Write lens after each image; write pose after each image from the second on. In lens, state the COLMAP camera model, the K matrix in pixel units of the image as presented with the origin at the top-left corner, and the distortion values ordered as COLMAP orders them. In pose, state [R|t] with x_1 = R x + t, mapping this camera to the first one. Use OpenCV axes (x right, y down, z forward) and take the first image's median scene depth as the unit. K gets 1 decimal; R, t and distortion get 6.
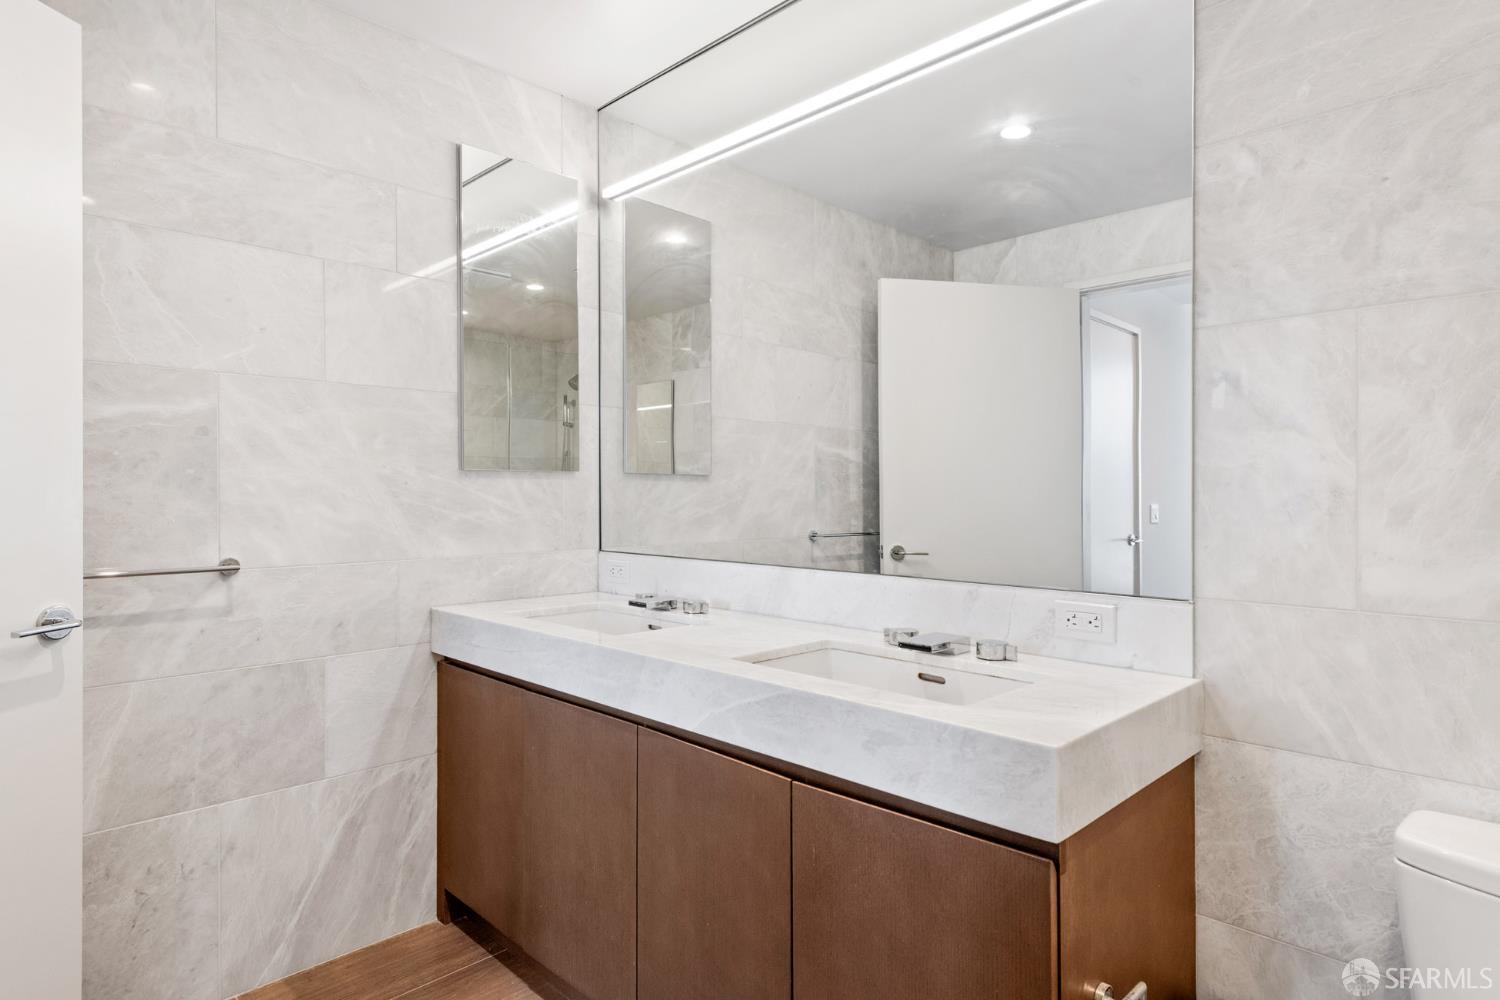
lens RADIAL K [[830.7, 0, 752.5], [0, 830.7, 499.4], [0, 0, 1]] dist [0.005305, 0.000529]
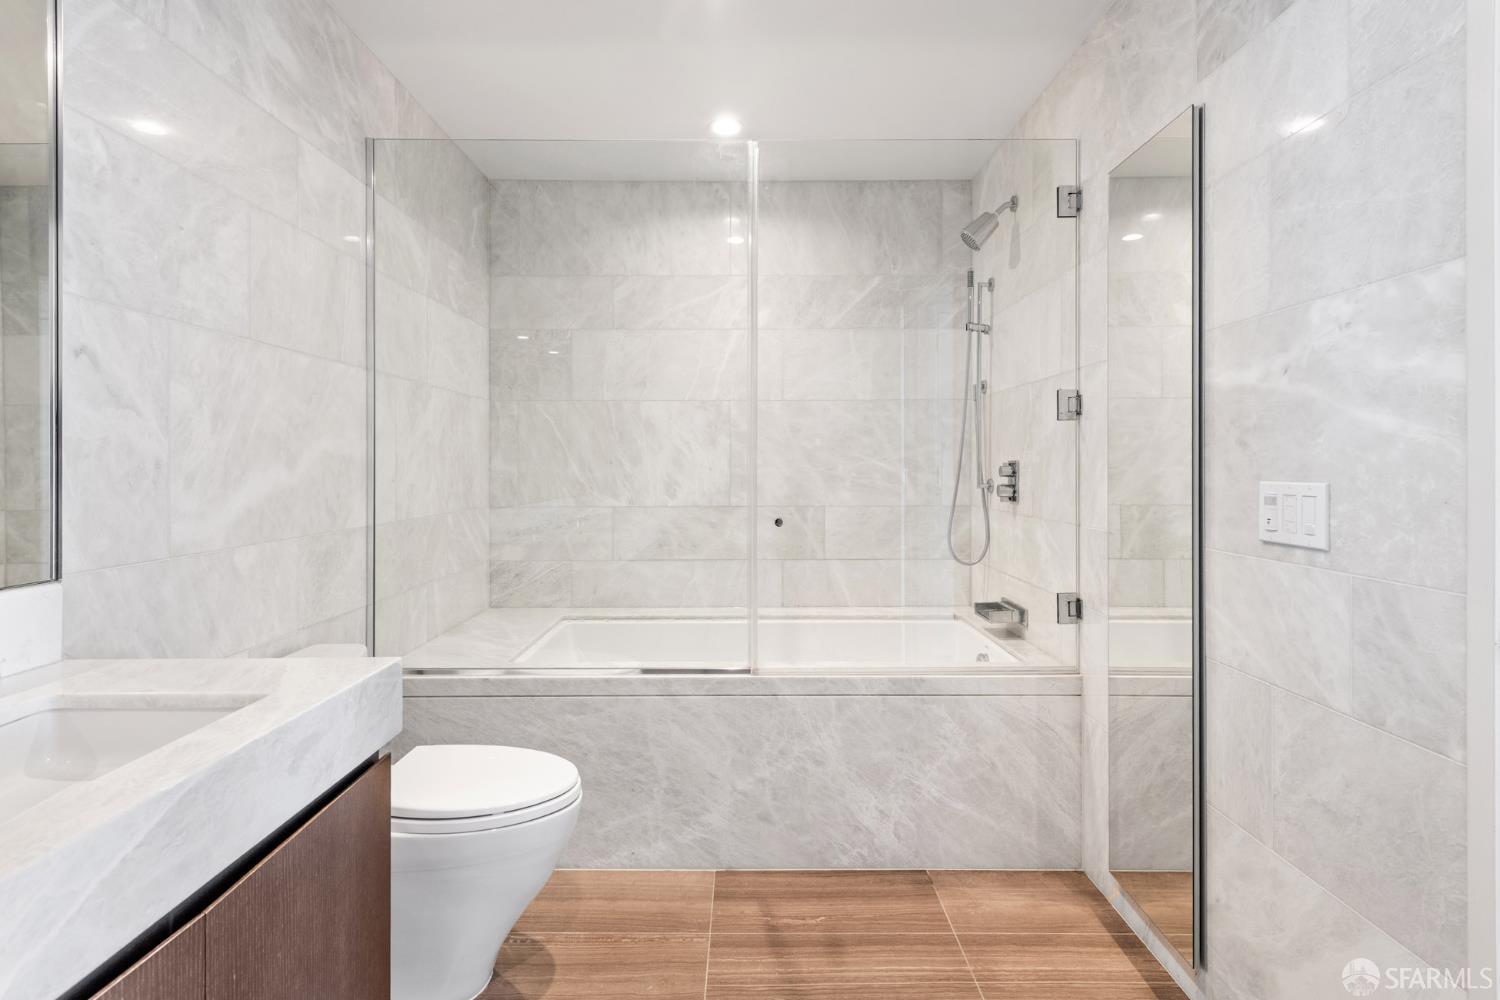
lens RADIAL K [[787.1, 0, 740.0], [0, 787.1, 463.3], [0, 0, 1]] dist [-0.000746, -0.000093]
pose [[-0.712423, -0.001258, 0.701749, -0.724340], [0.000384, 0.999998, 0.002183, -0.012609], [-0.701750, 0.001825, -0.712421, 1.222483]]
